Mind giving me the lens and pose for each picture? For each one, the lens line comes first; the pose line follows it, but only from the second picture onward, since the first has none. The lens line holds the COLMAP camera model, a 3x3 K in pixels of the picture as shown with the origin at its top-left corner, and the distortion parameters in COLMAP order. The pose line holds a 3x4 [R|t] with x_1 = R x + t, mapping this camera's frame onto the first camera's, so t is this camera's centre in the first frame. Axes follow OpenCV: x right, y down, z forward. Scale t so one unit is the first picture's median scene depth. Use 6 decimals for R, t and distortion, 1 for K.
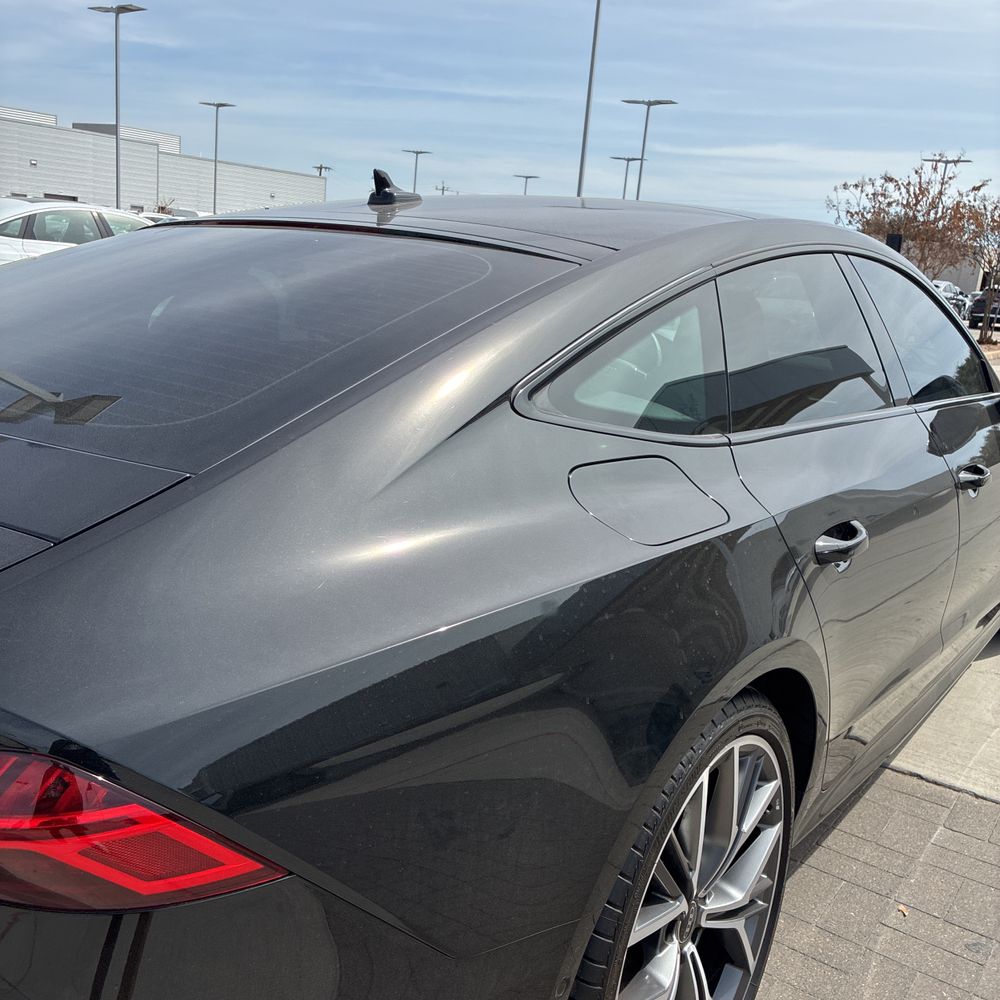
lens RADIAL K [[1021.7, 0, 495.3], [0, 1021.7, 502.9], [0, 0, 1]] dist [0.033370, 0.000000]
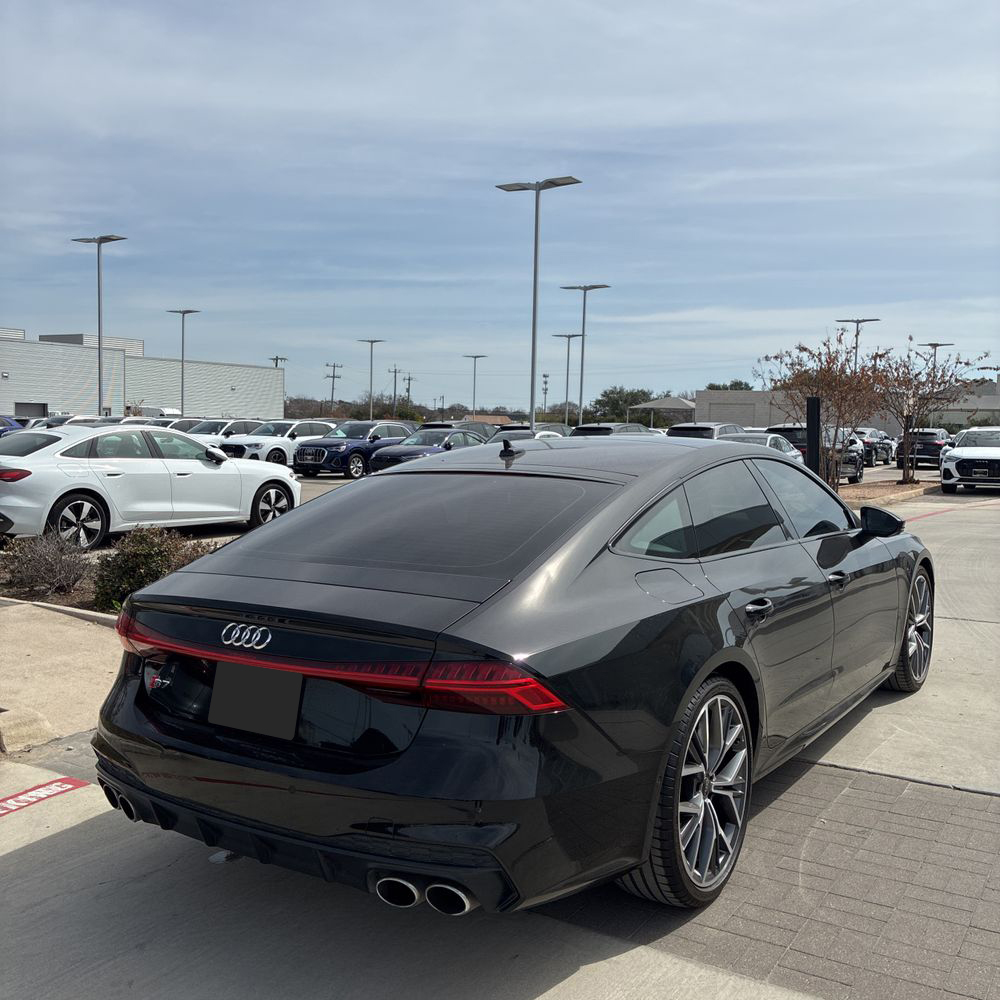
lens RADIAL K [[1021.7, 0, 506.5], [0, 1021.7, 503.2], [0, 0, 1]] dist [0.033370, 0.000000]
pose [[0.995990, -0.071582, 0.053657, -0.136959], [0.079271, 0.984172, -0.158498, 0.062476], [-0.041463, 0.162116, 0.985900, -0.543662]]
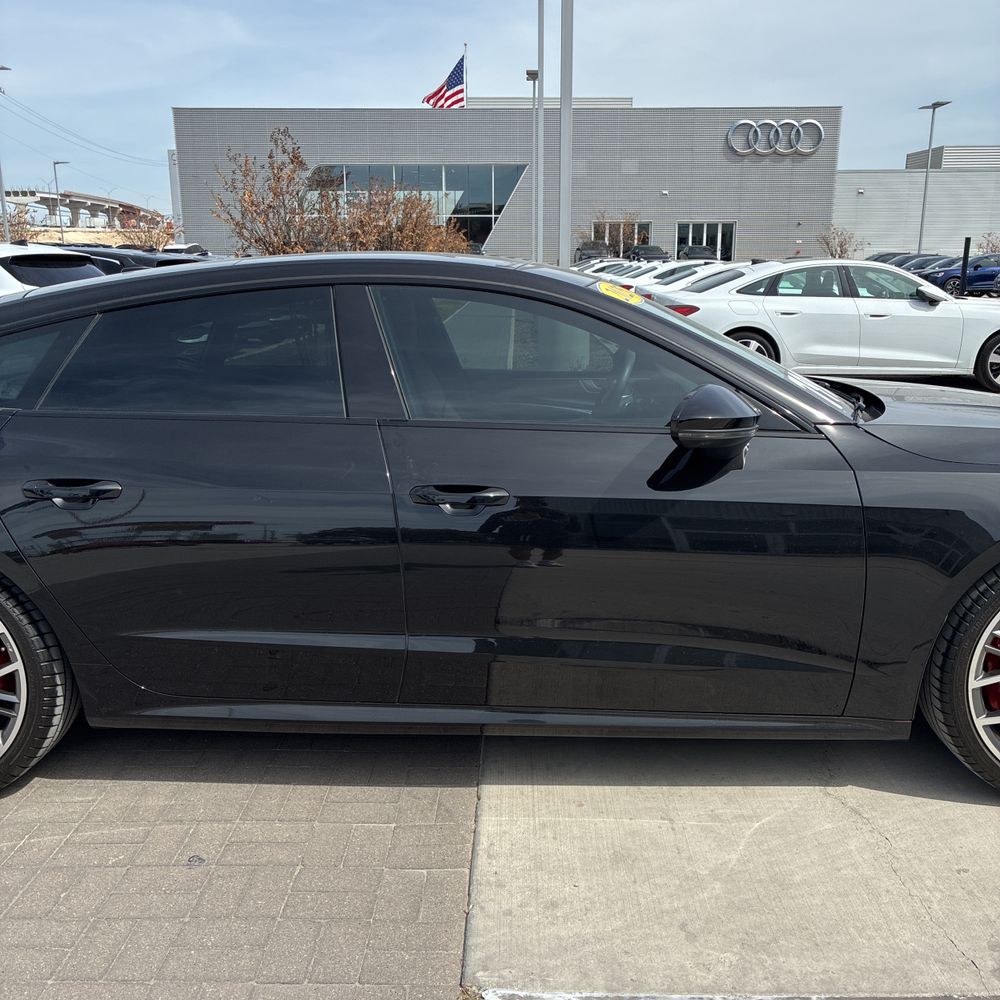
lens RADIAL K [[1021.7, 0, 493.5], [0, 1021.7, 503.6], [0, 0, 1]] dist [0.033370, 0.000000]
pose [[0.572202, 0.109016, -0.812835, 1.011923], [-0.148043, 0.988574, 0.028370, -0.041642], [0.806640, 0.104101, 0.581803, 0.343019]]
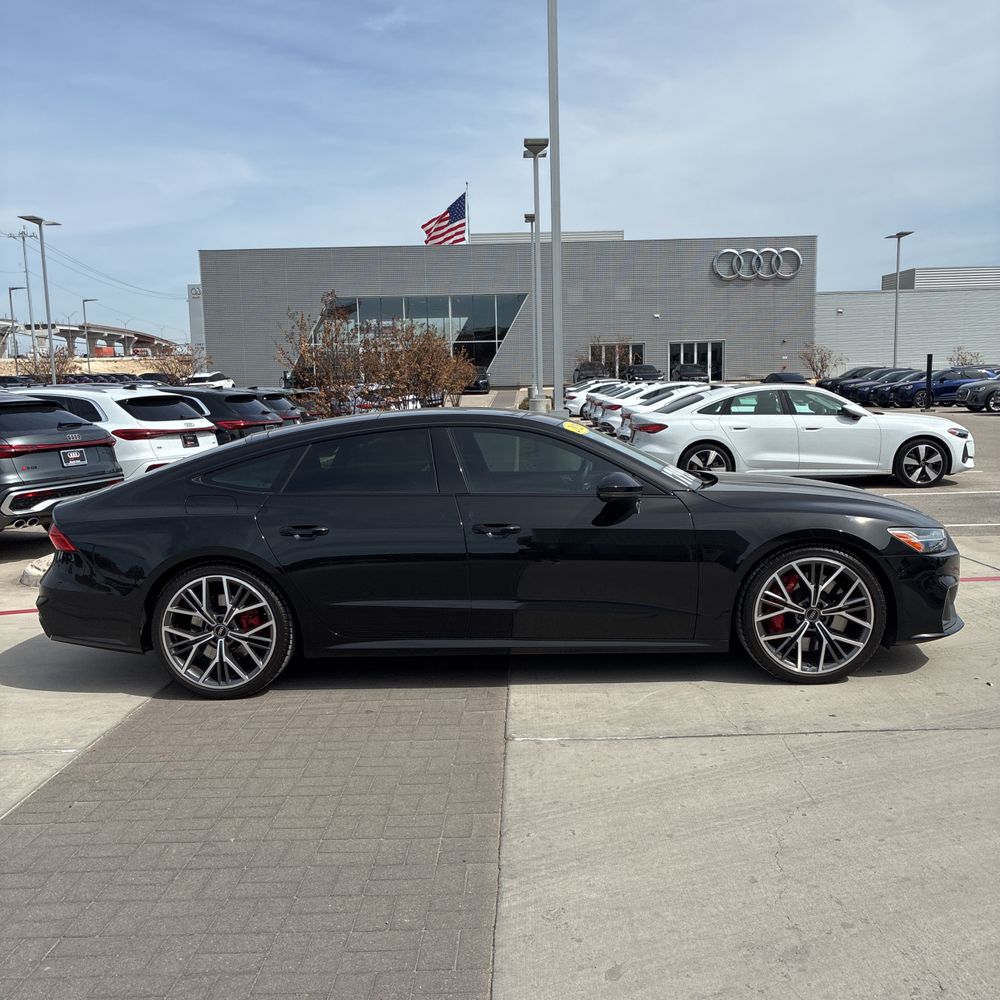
lens RADIAL K [[1021.7, 0, 492.9], [0, 1021.7, 501.7], [0, 0, 1]] dist [0.033370, 0.000000]
pose [[0.567418, 0.004473, -0.823418, 1.657885], [-0.127735, 0.988358, -0.082653, 0.067808], [0.813462, 0.152078, 0.561383, -0.120507]]
